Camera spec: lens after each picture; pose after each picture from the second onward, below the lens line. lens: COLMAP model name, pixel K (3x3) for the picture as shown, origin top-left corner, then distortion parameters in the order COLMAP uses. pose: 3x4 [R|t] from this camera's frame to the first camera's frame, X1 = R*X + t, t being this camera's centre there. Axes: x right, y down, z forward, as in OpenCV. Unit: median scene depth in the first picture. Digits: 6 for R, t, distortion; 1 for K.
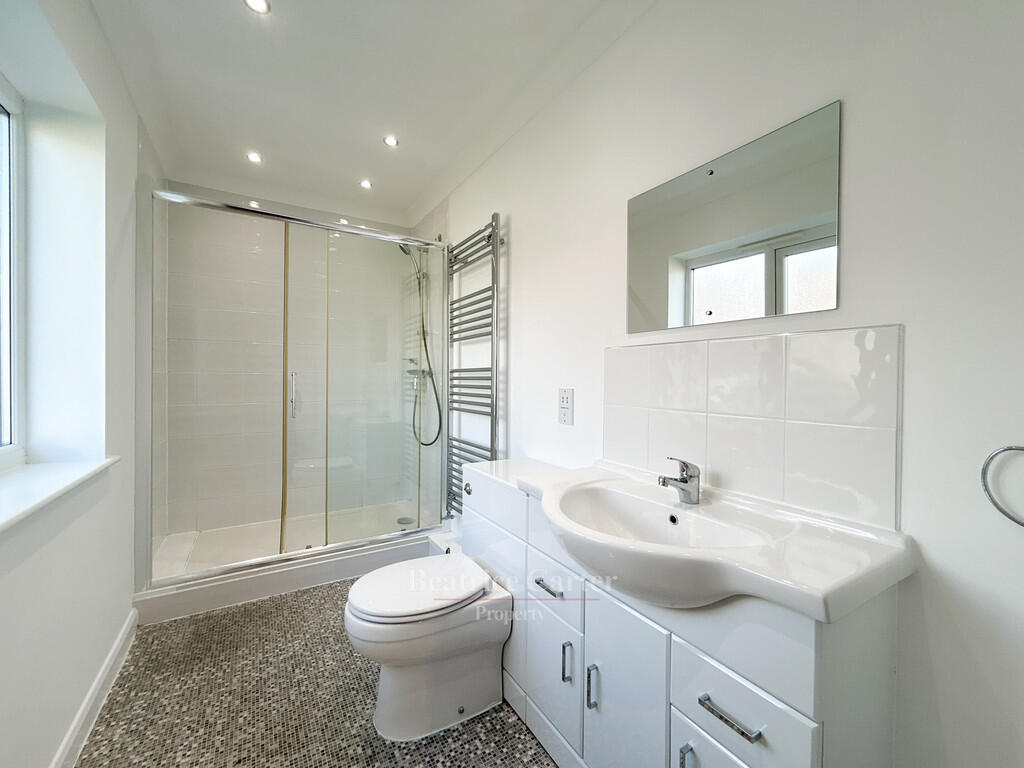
lens RADIAL K [[412.7, 0, 507.9], [0, 412.7, 382.6], [0, 0, 1]] dist [-0.000322, -0.000156]
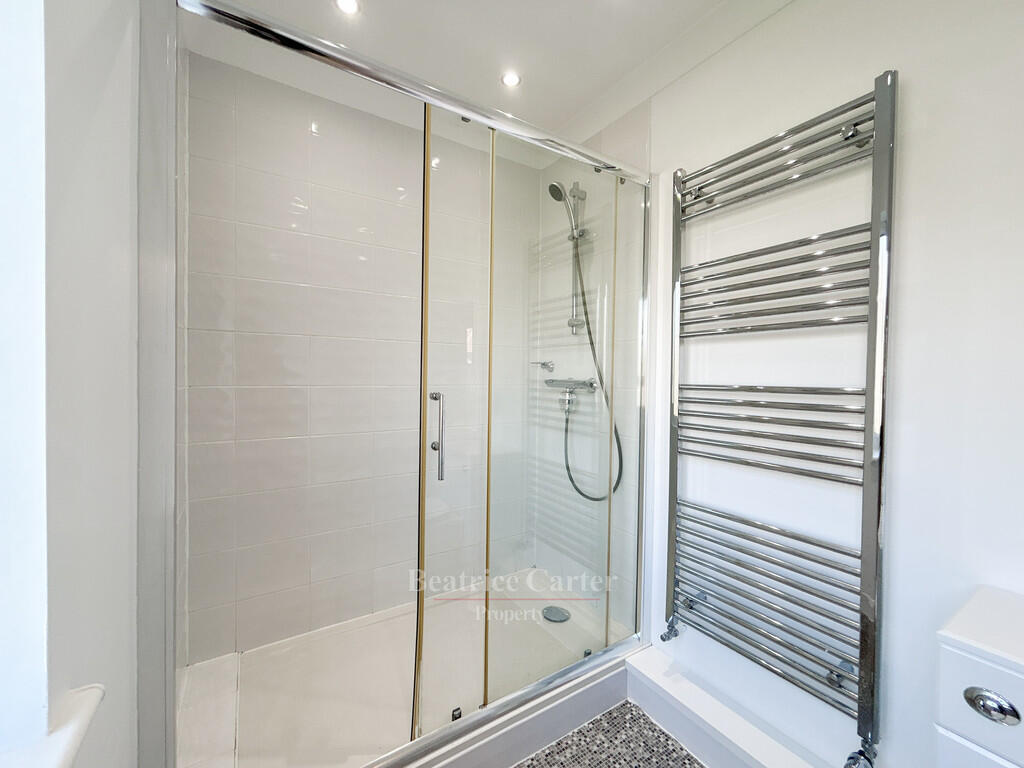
lens RADIAL K [[412.7, 0, 515.1], [0, 412.7, 383.5], [0, 0, 1]] dist [-0.000322, -0.000156]
pose [[0.999802, 0.000167, 0.019878, -0.379712], [-0.000394, 0.999935, 0.011436, -0.039832], [-0.019874, -0.011442, 0.999737, 0.418136]]
